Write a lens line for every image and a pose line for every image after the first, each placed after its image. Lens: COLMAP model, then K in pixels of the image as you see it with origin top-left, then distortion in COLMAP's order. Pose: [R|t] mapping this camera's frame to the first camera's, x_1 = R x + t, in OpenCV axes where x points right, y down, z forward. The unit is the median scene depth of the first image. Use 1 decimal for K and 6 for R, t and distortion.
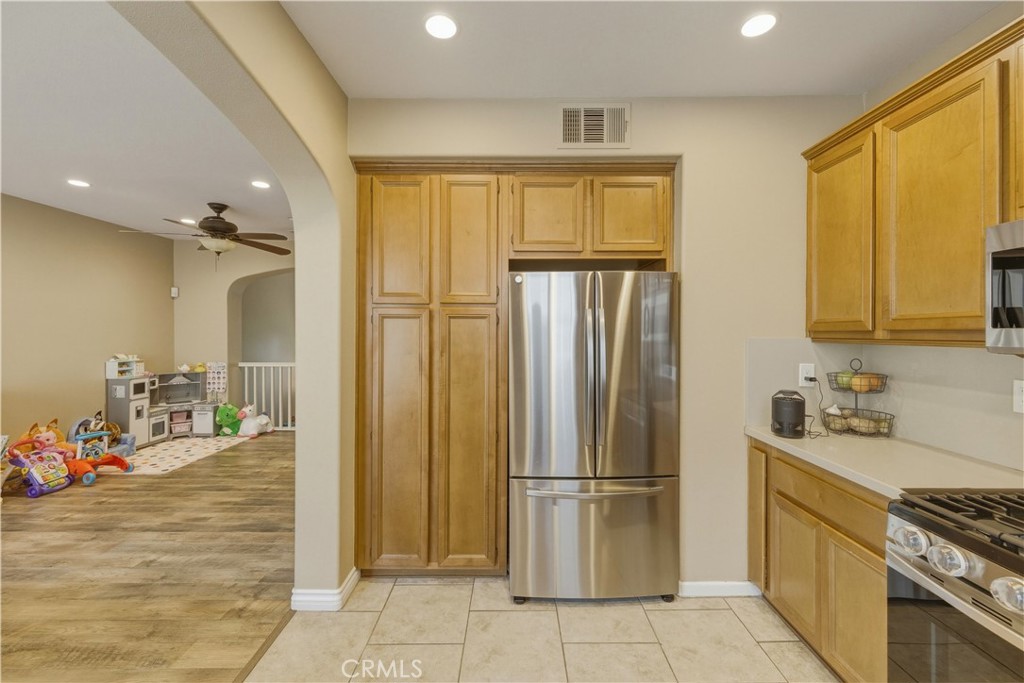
lens RADIAL K [[430.0, 0, 513.8], [0, 430.0, 333.5], [0, 0, 1]] dist [0.005768, 0.000089]
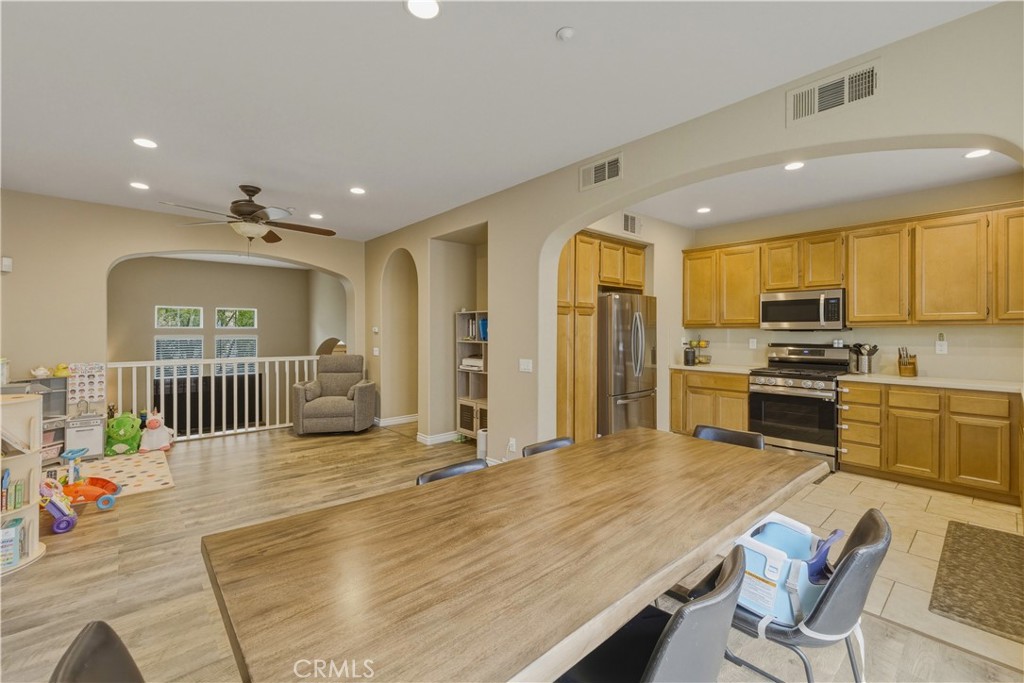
lens RADIAL K [[430.0, 0, 513.8], [0, 430.0, 333.5], [0, 0, 1]] dist [0.005768, 0.000089]
pose [[0.745250, -0.003126, 0.666778, -1.051527], [0.002118, 0.999995, 0.002321, 0.025041], [-0.666782, -0.000318, 0.745252, -0.110257]]
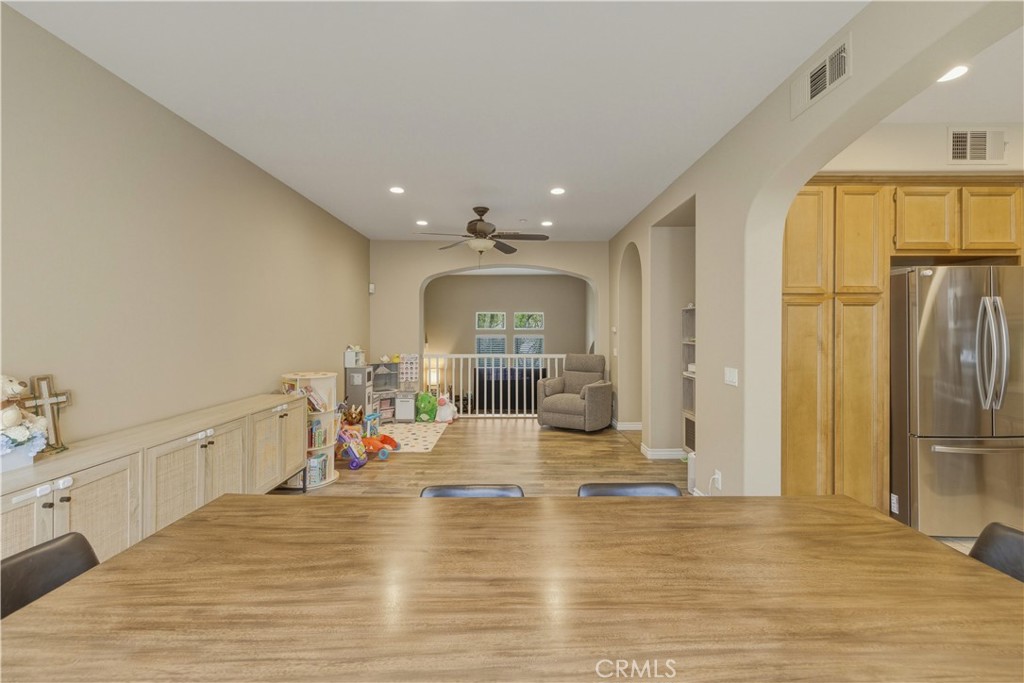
lens RADIAL K [[429.4, 0, 514.0], [0, 429.4, 331.1], [0, 0, 1]] dist [0.003008, 0.000003]
pose [[0.999932, -0.001231, 0.011592, -0.727100], [0.001293, 0.999985, -0.005368, 0.027093], [-0.011585, 0.005382, 0.999918, -0.123587]]
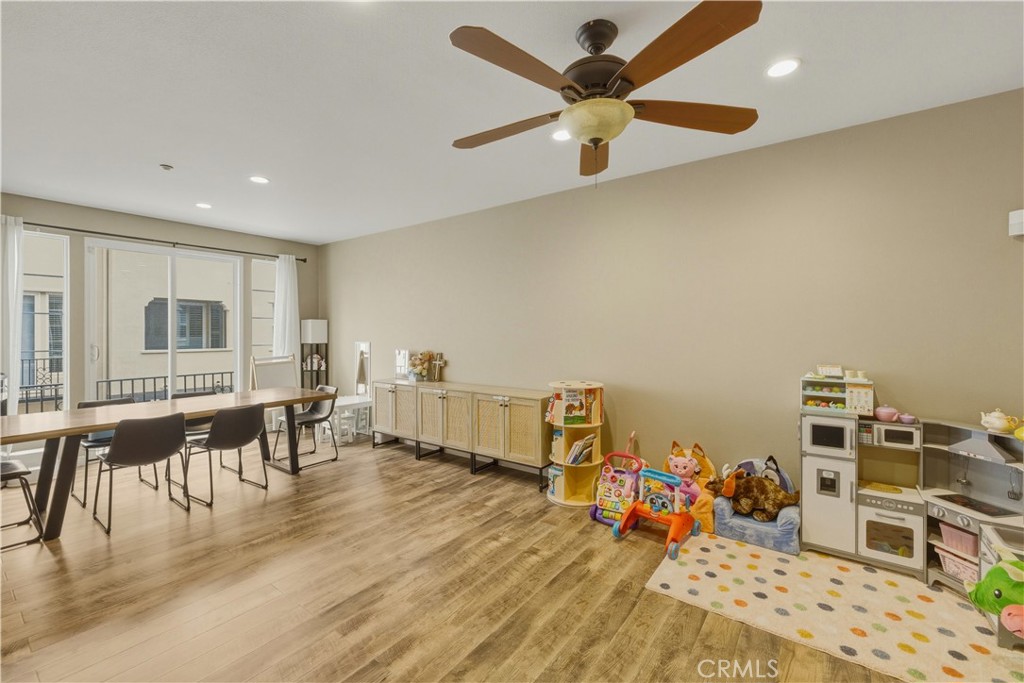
lens RADIAL K [[430.0, 0, 513.8], [0, 430.0, 333.5], [0, 0, 1]] dist [0.005768, 0.000089]
pose [[-0.591606, 0.001180, -0.806227, -0.332829], [-0.006944, 0.999954, 0.006560, 0.006685], [0.806198, 0.009480, -0.591570, 1.415098]]
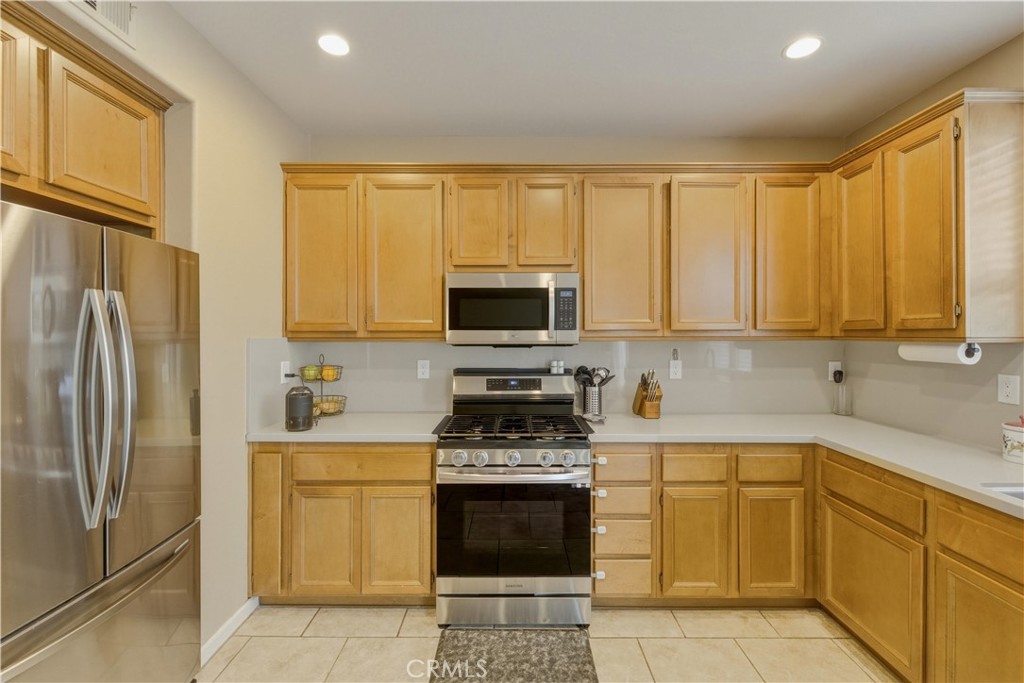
lens RADIAL K [[430.0, 0, 513.8], [0, 430.0, 333.5], [0, 0, 1]] dist [0.005768, 0.000089]
pose [[-0.003033, 0.000596, 0.999995, -0.250312], [0.002826, 0.999996, -0.000588, 0.001556], [-0.999991, 0.002824, -0.003034, 0.275327]]
